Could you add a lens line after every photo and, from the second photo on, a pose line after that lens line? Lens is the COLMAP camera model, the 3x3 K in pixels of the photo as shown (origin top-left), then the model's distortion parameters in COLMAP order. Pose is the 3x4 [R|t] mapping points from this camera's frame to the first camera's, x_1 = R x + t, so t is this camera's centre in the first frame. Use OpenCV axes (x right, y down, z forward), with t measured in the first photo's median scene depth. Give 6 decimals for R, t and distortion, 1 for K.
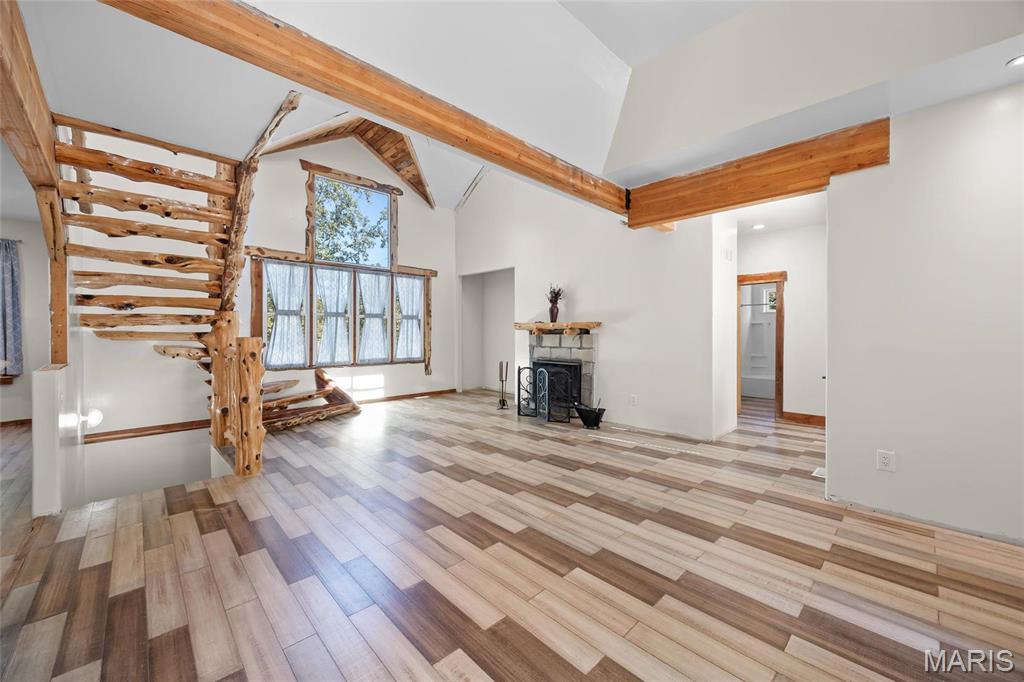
lens RADIAL K [[395.6, 0, 487.1], [0, 395.6, 334.2], [0, 0, 1]] dist [-0.001954, 0.000231]
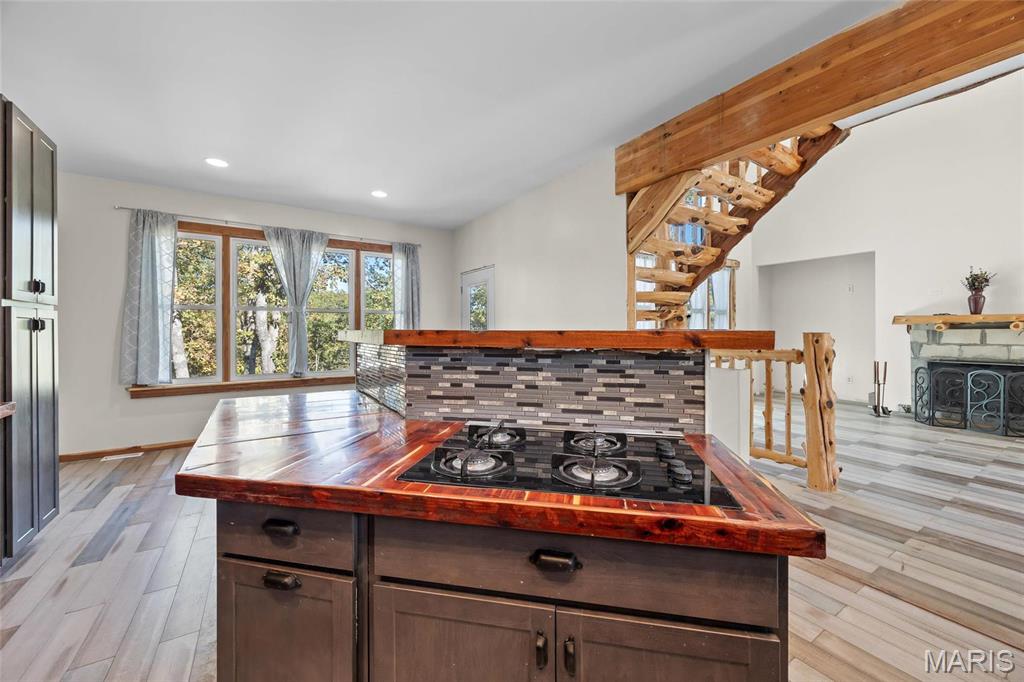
lens RADIAL K [[395.6, 0, 509.8], [0, 395.6, 332.7], [0, 0, 1]] dist [-0.001954, 0.000231]
pose [[0.983210, -0.009117, -0.182249, -0.665337], [0.009347, 0.999956, 0.000400, -0.000781], [0.182237, -0.002096, 0.983252, 0.007818]]
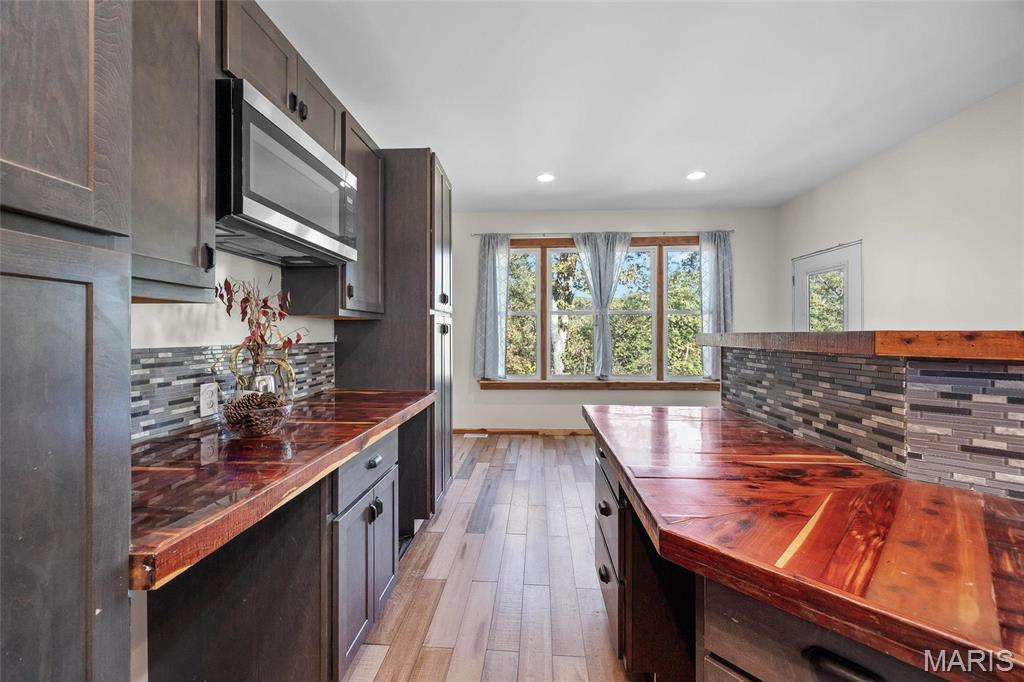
lens RADIAL K [[395.6, 0, 509.0], [0, 395.6, 334.7], [0, 0, 1]] dist [-0.001954, 0.000231]
pose [[0.684427, -0.010378, -0.729008, -0.775775], [0.007960, 0.999945, -0.006761, -0.001888], [0.729038, -0.001176, 0.684472, 0.027936]]
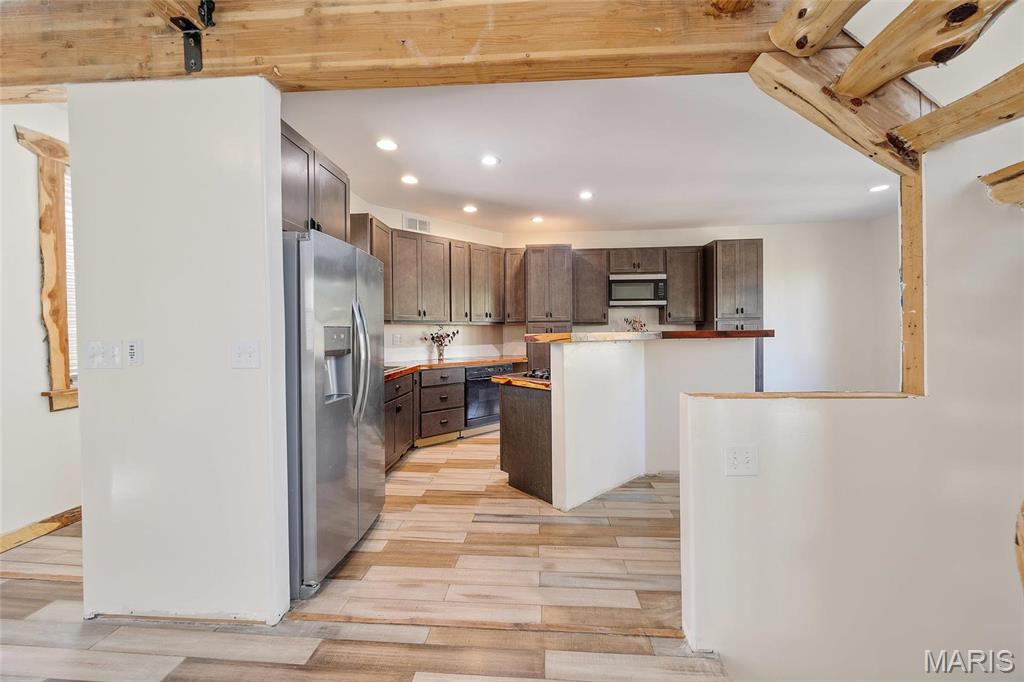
lens RADIAL K [[395.6, 0, 509.2], [0, 395.6, 336.4], [0, 0, 1]] dist [-0.001954, 0.000231]
pose [[-0.731594, 0.008021, -0.681694, -0.235955], [0.006265, 0.999968, 0.005042, 0.000064], [0.681712, -0.000582, -0.731620, 0.562971]]
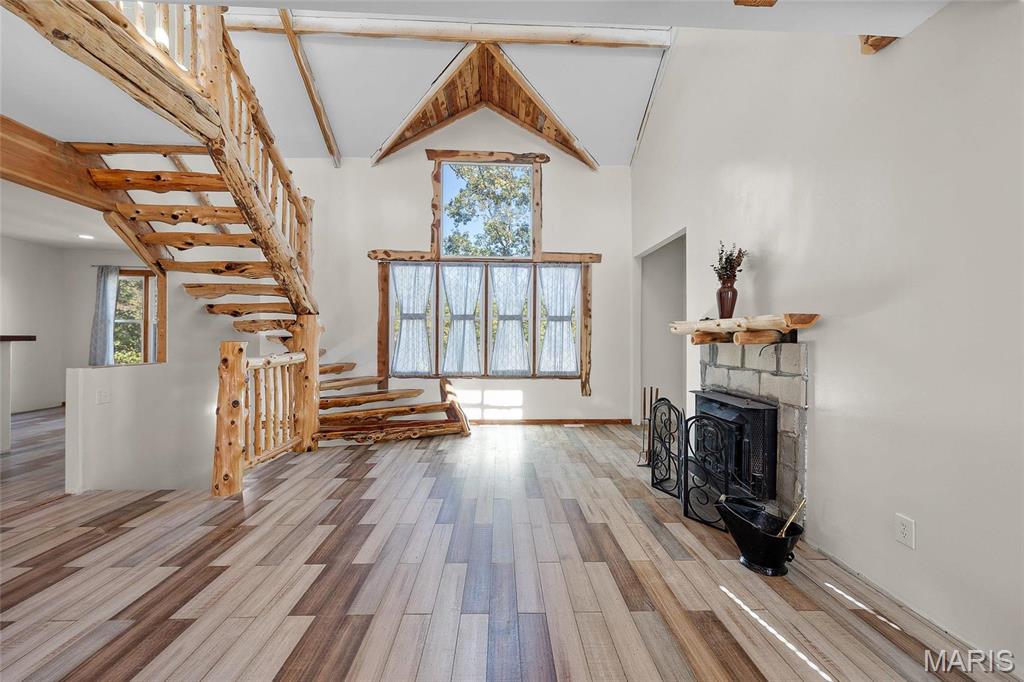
lens RADIAL K [[395.6, 0, 519.4], [0, 395.6, 339.8], [0, 0, 1]] dist [-0.001954, 0.000231]
pose [[0.766072, 0.005195, -0.642733, 0.282778], [-0.008223, 0.999965, -0.001719, -0.000042], [0.642702, 0.006602, 0.766088, 0.432175]]
